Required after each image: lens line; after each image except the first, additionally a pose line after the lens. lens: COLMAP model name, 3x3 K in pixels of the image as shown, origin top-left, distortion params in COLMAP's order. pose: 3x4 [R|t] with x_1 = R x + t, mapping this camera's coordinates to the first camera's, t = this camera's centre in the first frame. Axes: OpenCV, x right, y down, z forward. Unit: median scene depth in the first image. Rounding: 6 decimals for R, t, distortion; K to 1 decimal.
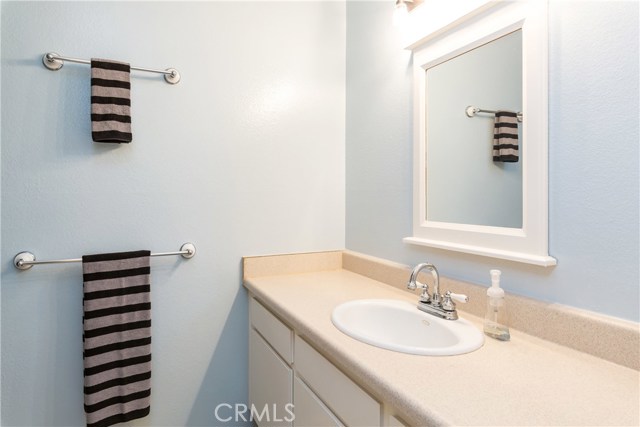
lens RADIAL K [[370.5, 0, 317.5], [0, 370.5, 218.4], [0, 0, 1]] dist [0.003276, -0.000572]
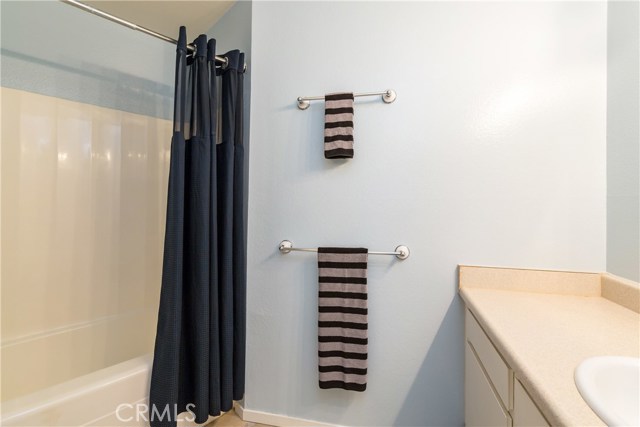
lens RADIAL K [[285.5, 0, 320.2], [0, 285.5, 200.6], [0, 0, 1]] dist [-0.001865, -0.000677]
pose [[0.752367, 0.005424, -0.658722, 0.023926], [-0.049983, 0.997554, -0.048875, -0.012305], [0.656845, 0.069696, 0.750798, 0.224869]]
